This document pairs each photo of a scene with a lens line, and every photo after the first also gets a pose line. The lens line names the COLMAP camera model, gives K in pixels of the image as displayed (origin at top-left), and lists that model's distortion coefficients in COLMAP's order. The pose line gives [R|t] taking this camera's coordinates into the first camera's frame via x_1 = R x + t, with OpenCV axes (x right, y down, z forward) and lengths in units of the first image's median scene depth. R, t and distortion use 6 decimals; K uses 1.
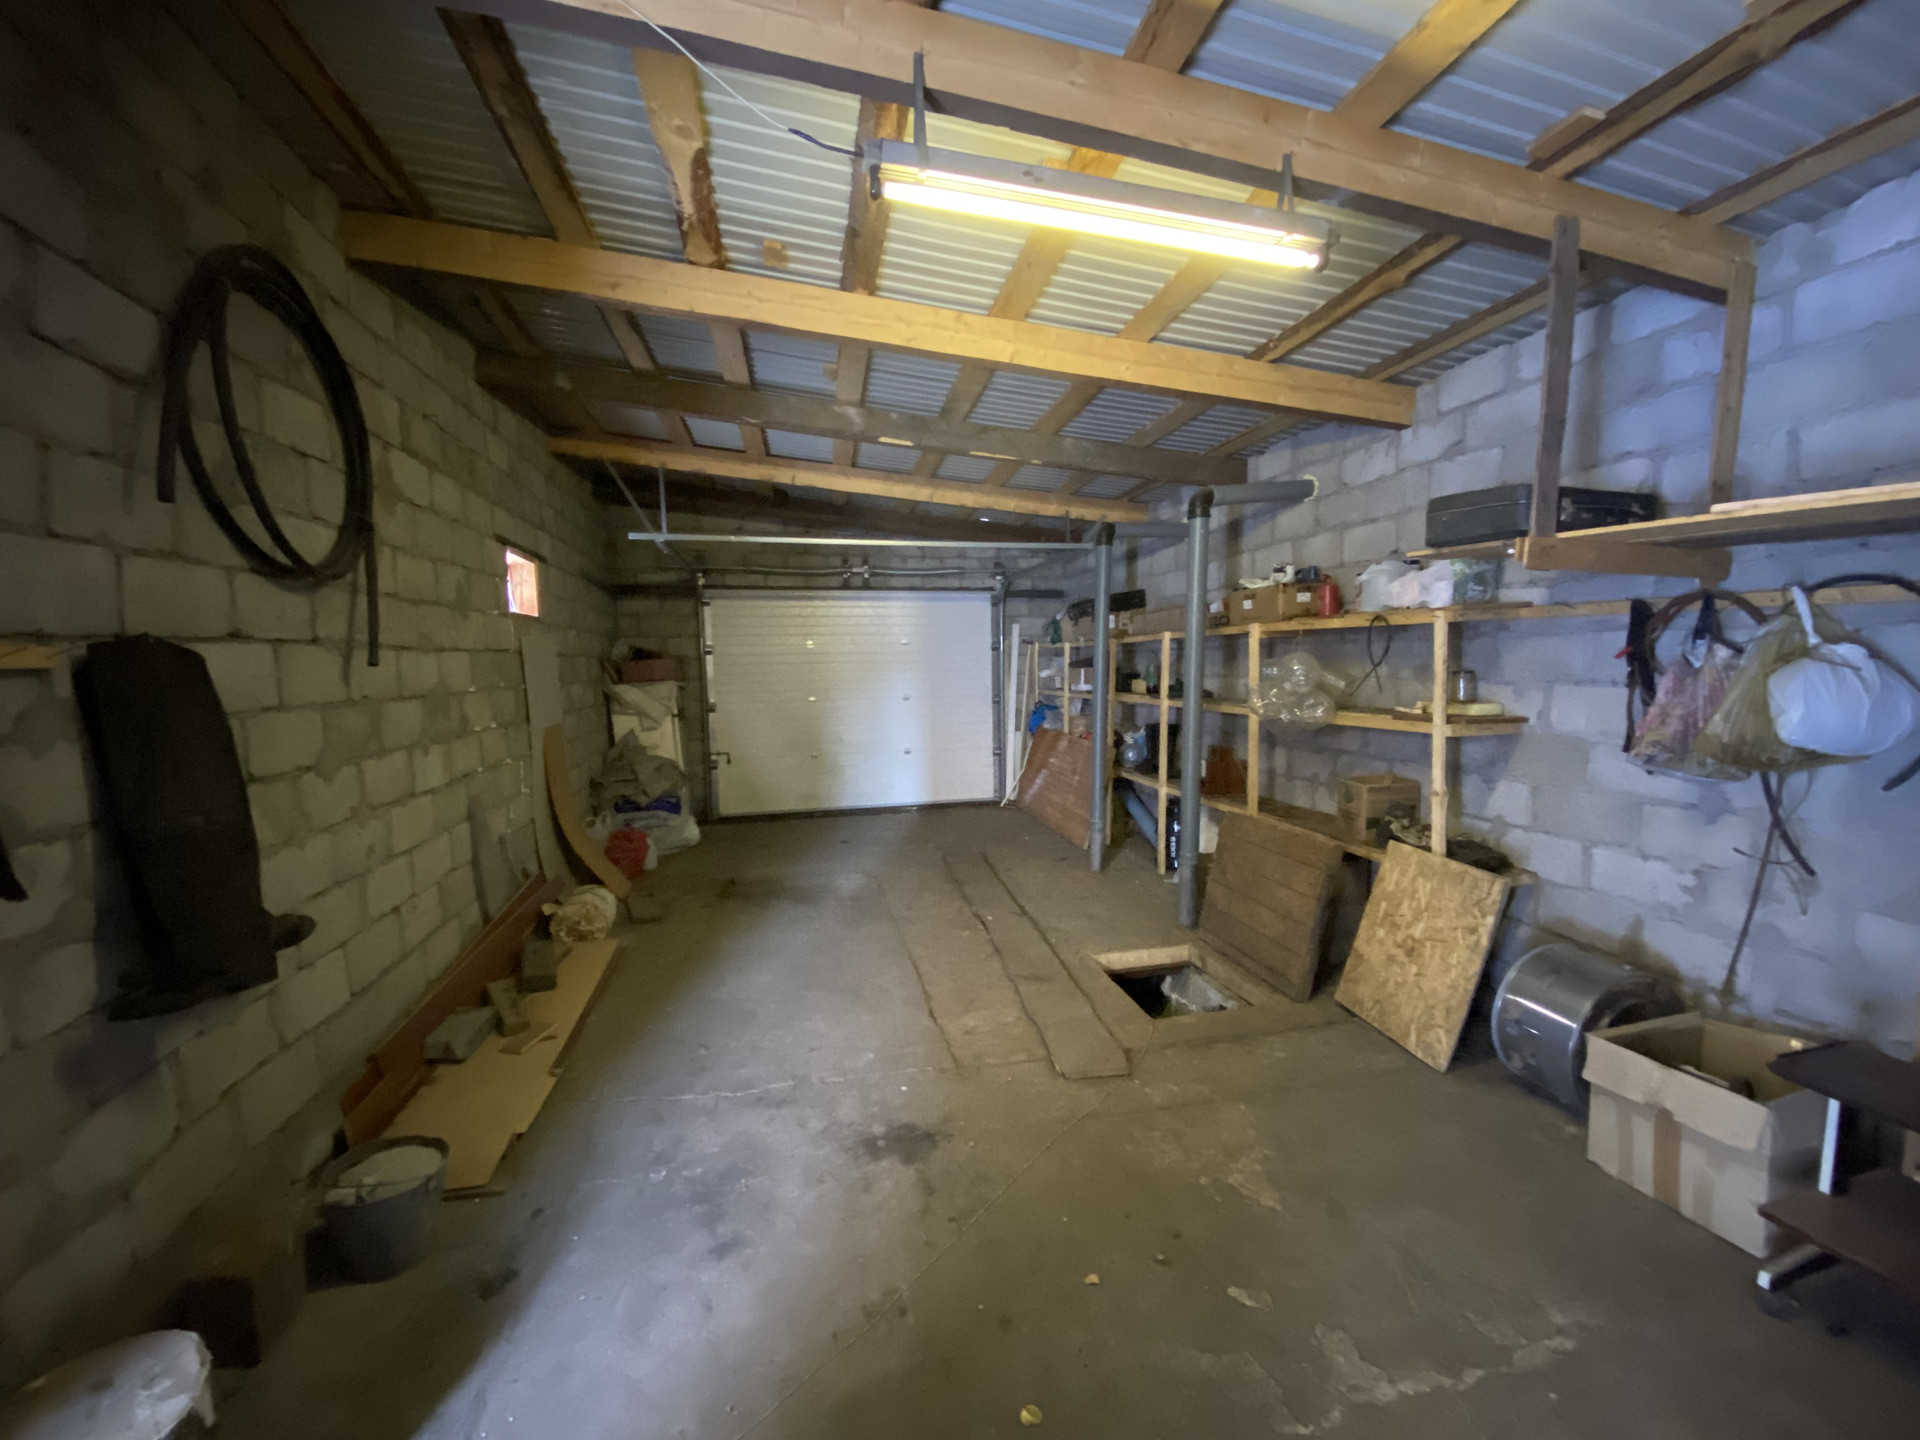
lens RADIAL K [[775.4, 0, 956.4], [0, 775.4, 720.1], [0, 0, 1]] dist [0.038003, -0.033698]
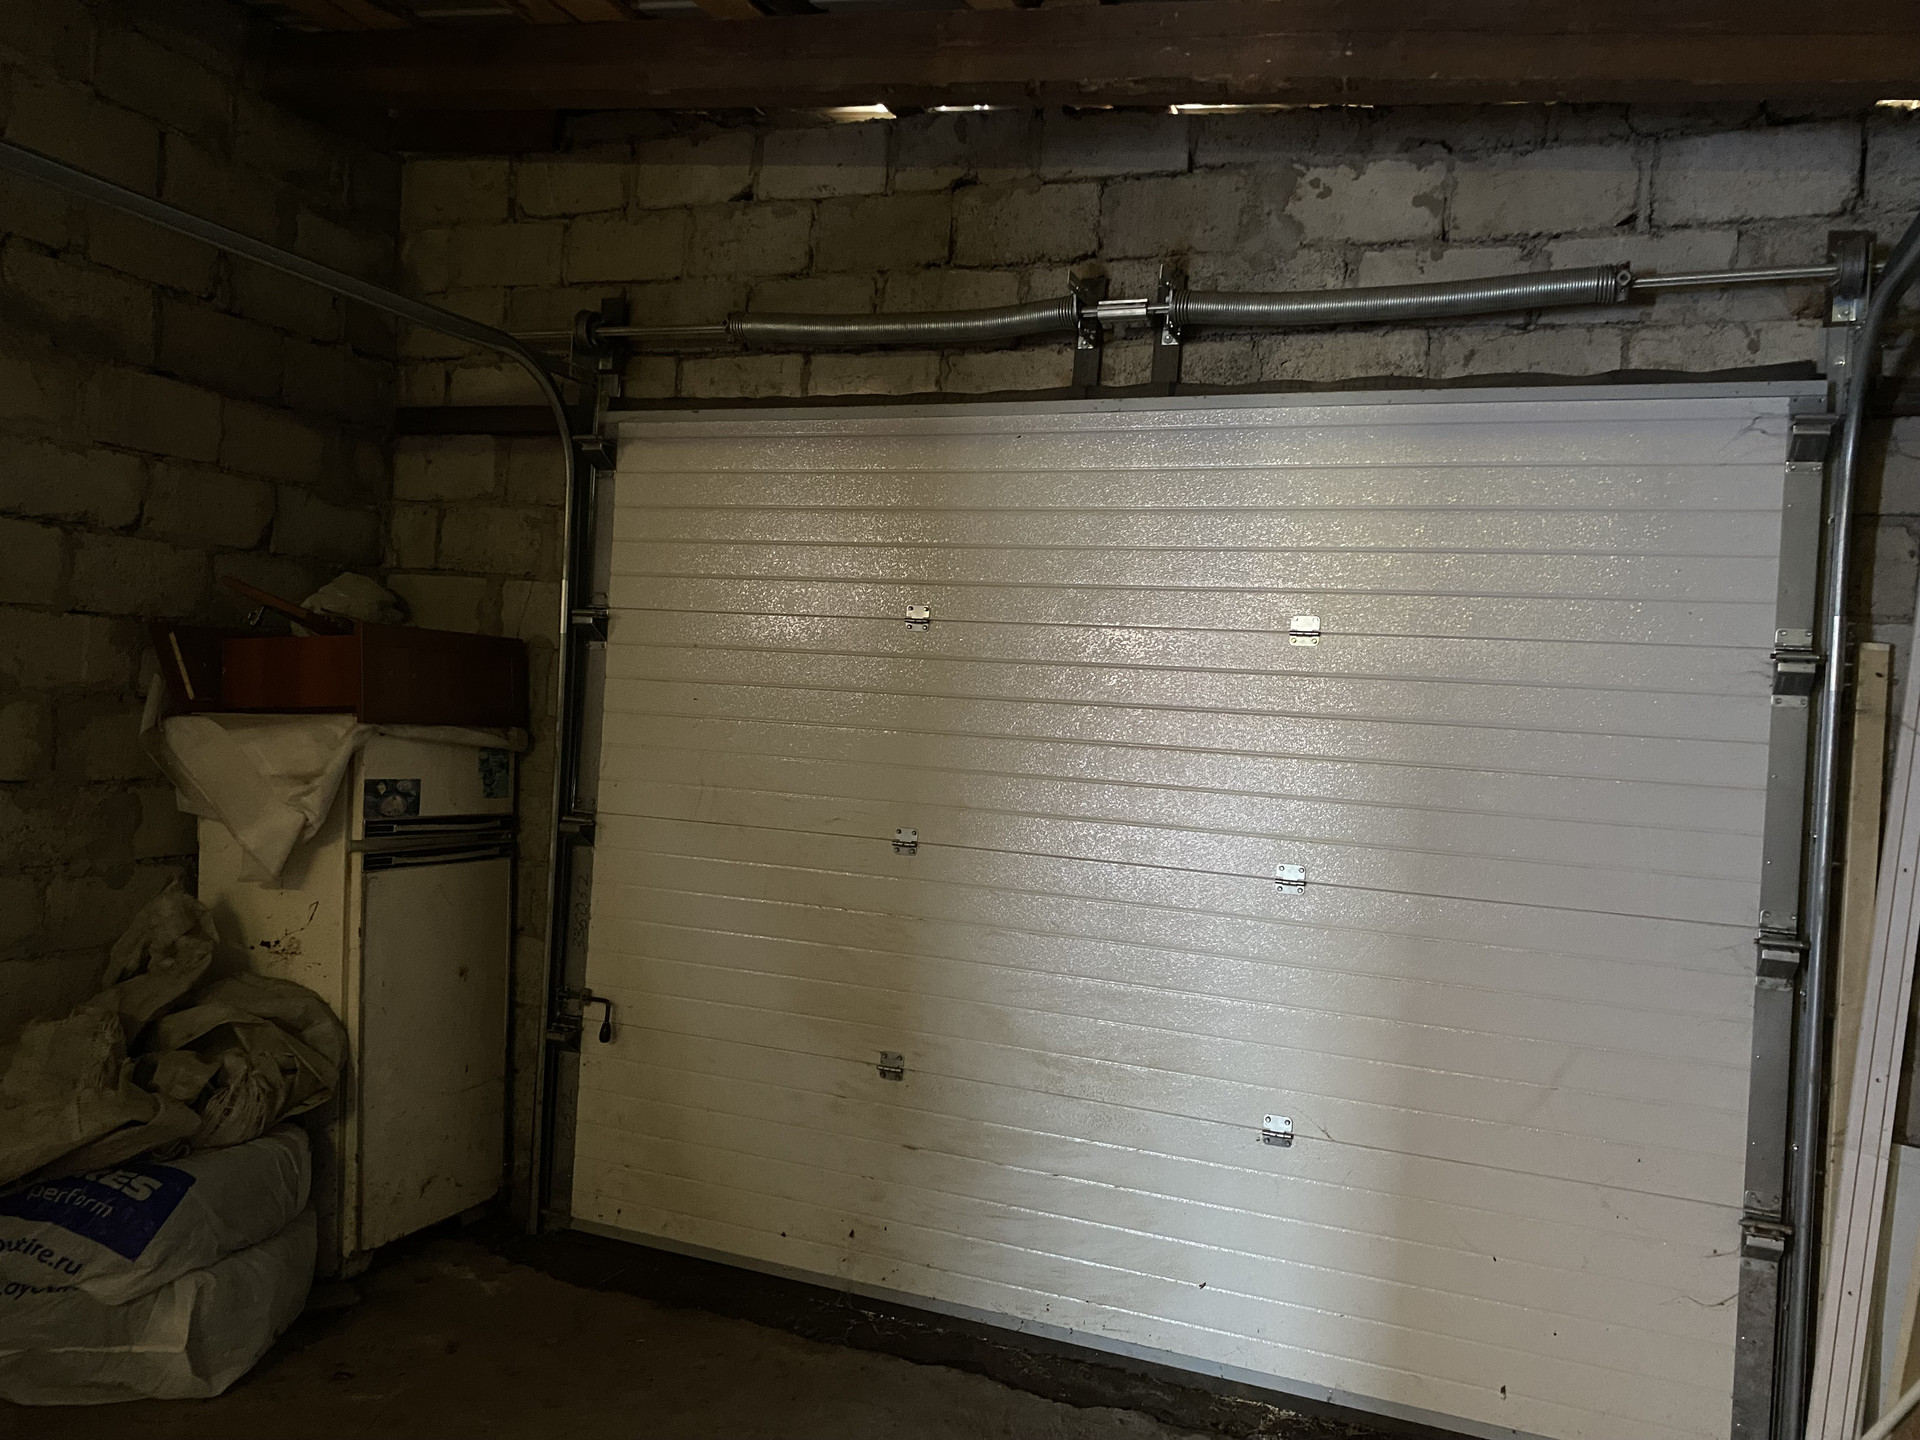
lens RADIAL K [[1457.0, 0, 989.5], [0, 1457.0, 726.4], [0, 0, 1]] dist [0.099951, -0.158915]
pose [[0.815855, 0.077653, -0.573018, 0.102114], [-0.119403, 0.992209, -0.035544, -0.050070], [0.565794, 0.097419, 0.818771, 0.634615]]
